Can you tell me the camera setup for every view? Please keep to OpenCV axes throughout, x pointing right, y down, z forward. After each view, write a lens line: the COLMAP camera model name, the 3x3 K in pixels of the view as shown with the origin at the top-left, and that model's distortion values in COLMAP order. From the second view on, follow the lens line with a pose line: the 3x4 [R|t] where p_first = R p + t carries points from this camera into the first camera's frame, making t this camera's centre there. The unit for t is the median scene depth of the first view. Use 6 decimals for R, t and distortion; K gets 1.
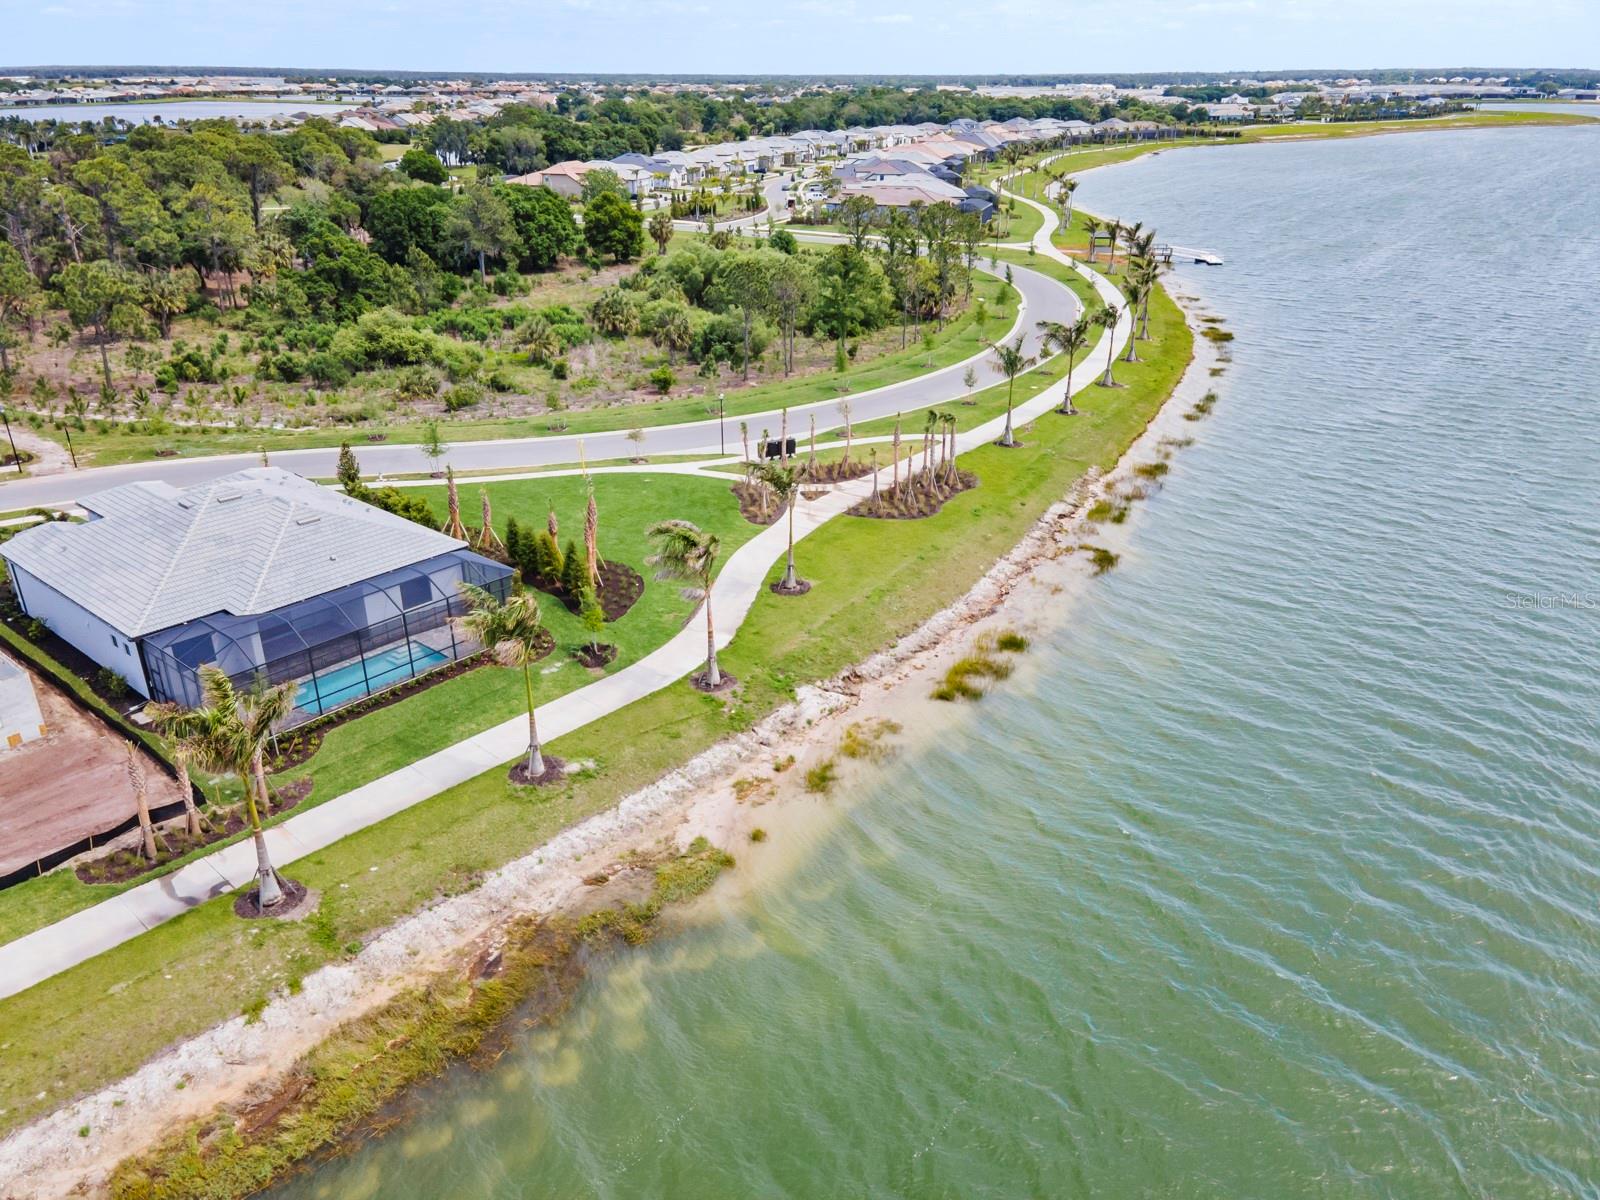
lens RADIAL K [[1171.6, 0, 800.0], [0, 1171.6, 600.0], [0, 0, 1]] dist [0.043321, -0.004033]
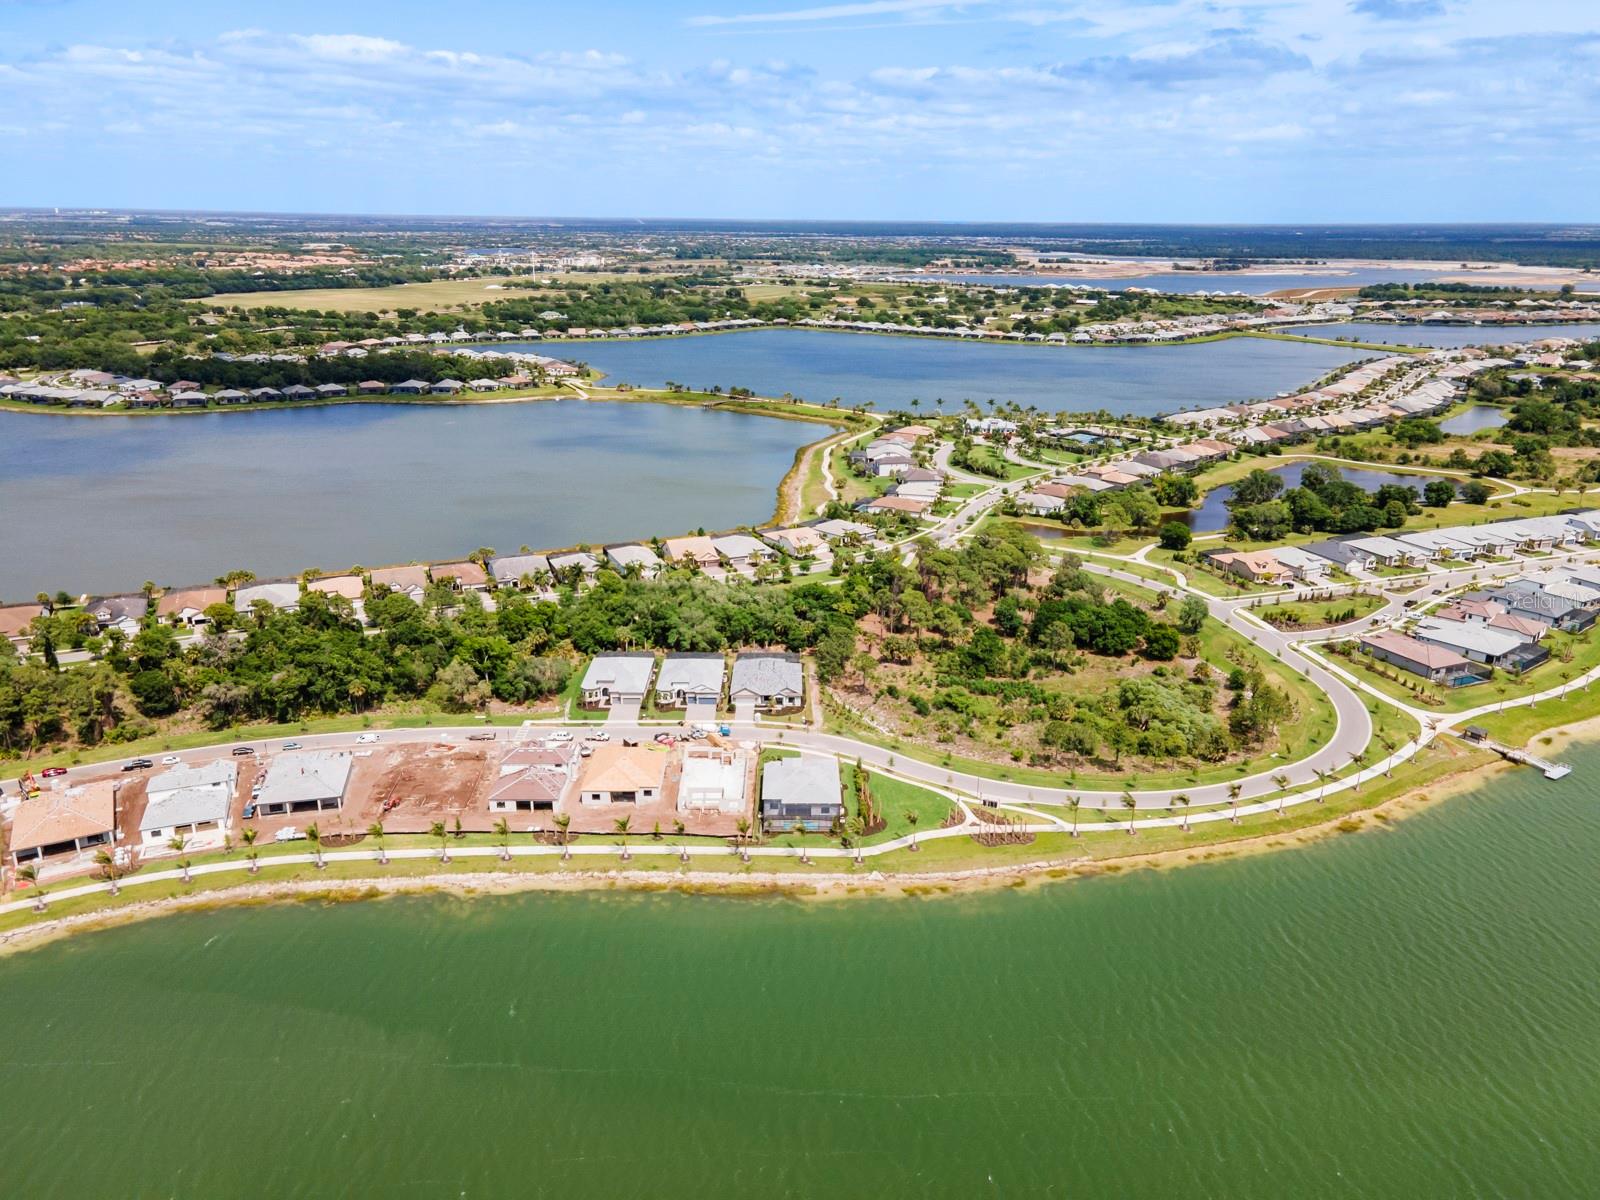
lens RADIAL K [[1171.6, 0, 800.0], [0, 1171.6, 600.0], [0, 0, 1]] dist [0.043321, -0.004033]
pose [[0.646601, 0.238984, -0.724427, 1.942613], [-0.317951, 0.947669, 0.028837, -0.643235], [0.693408, 0.211686, 0.688748, -1.615245]]
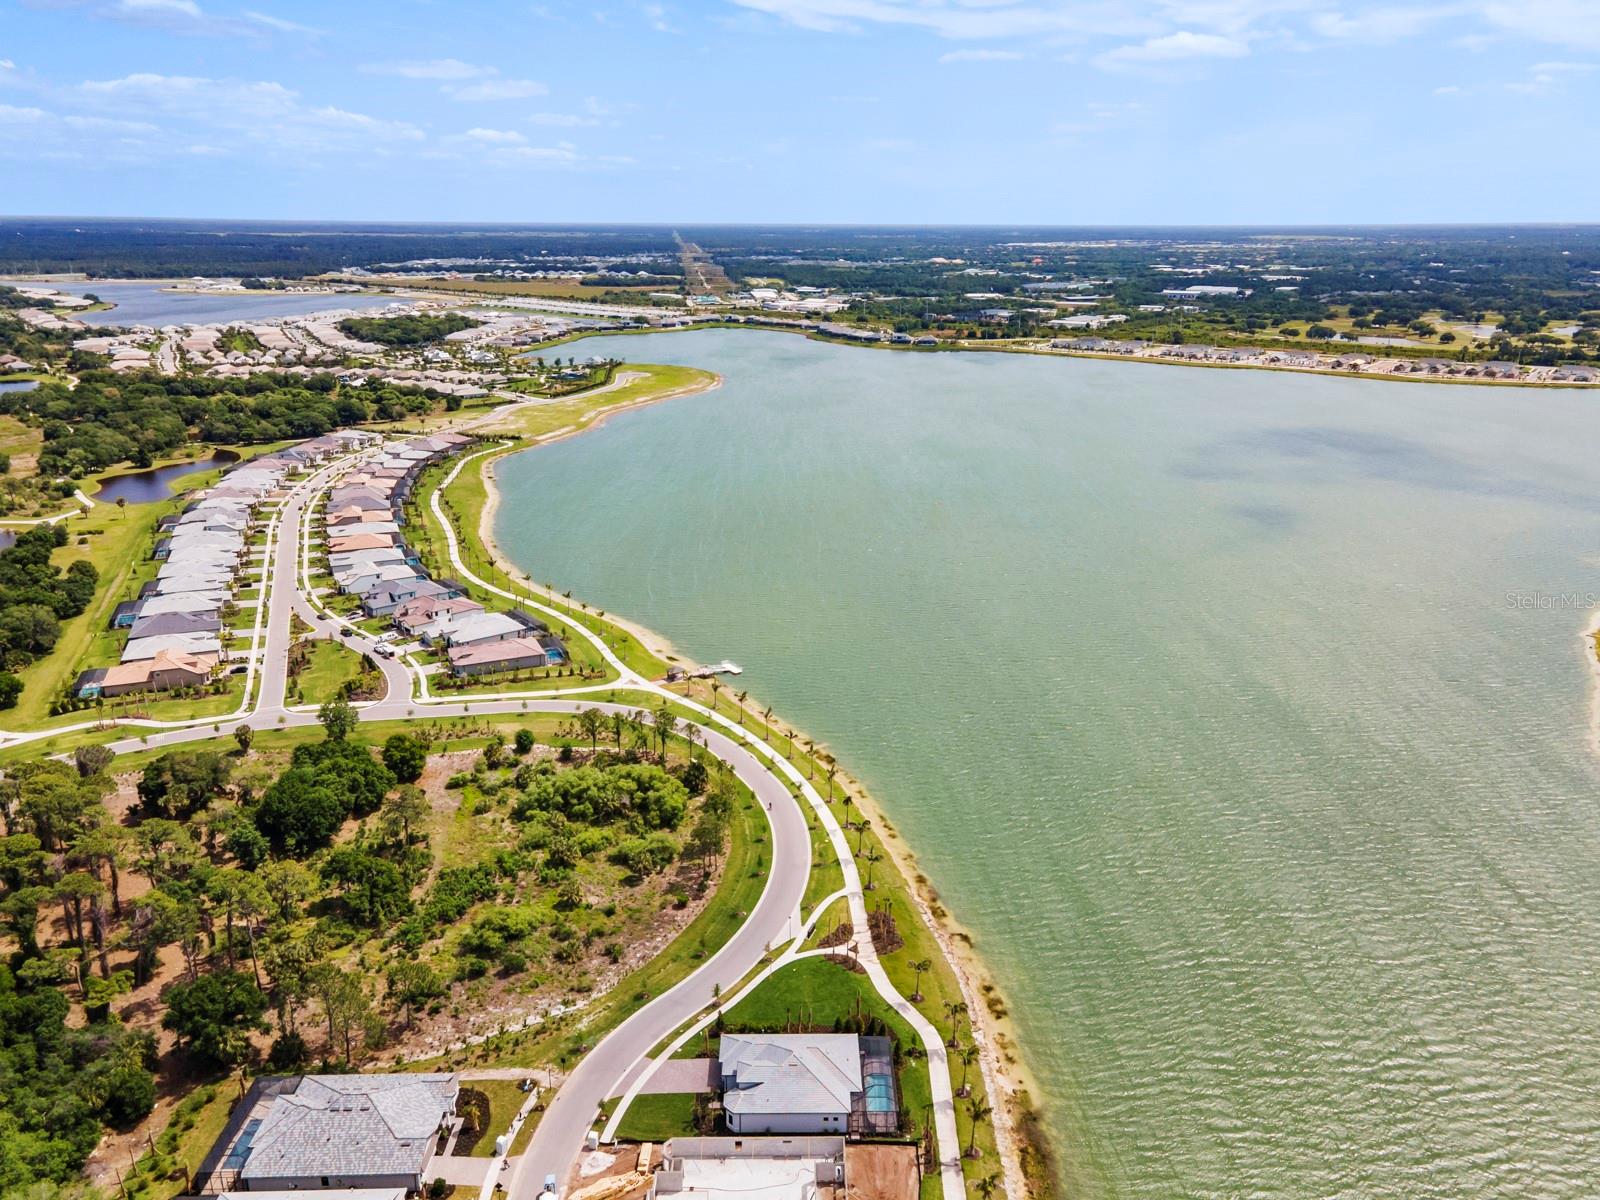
lens RADIAL K [[1177.8, 0, 800.0], [0, 1177.8, 600.0], [0, 0, 1]] dist [0.002710, 0.000632]
pose [[0.758116, -0.202440, 0.619902, -1.654701], [0.269530, 0.962872, -0.015181, -0.896688], [-0.593813, 0.178591, 0.784533, -1.129012]]
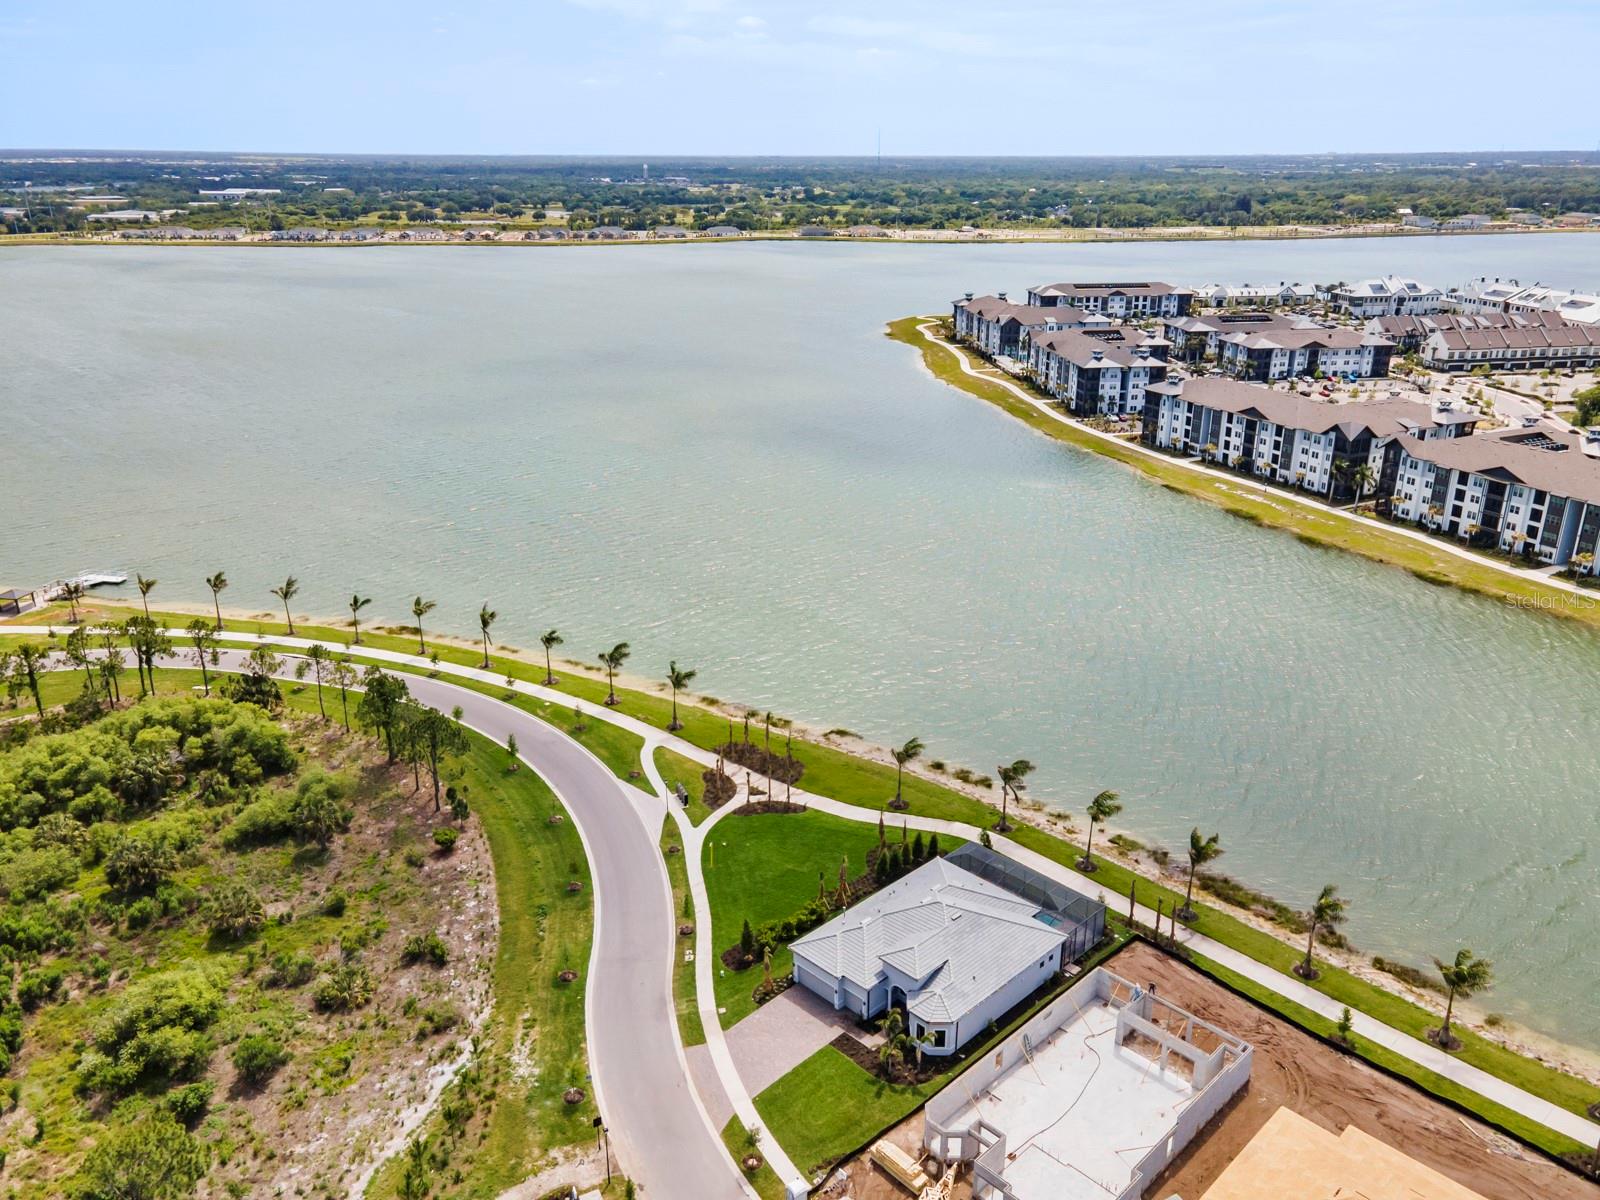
lens RADIAL K [[1202.2, 0, 800.0], [0, 1202.2, 600.0], [0, 0, 1]] dist [-0.006093, 0.089104]
pose [[0.086176, -0.349702, 0.932889, -1.668456], [0.404931, 0.867836, 0.287910, -0.896117], [-0.910277, 0.352945, 0.216392, 0.553323]]
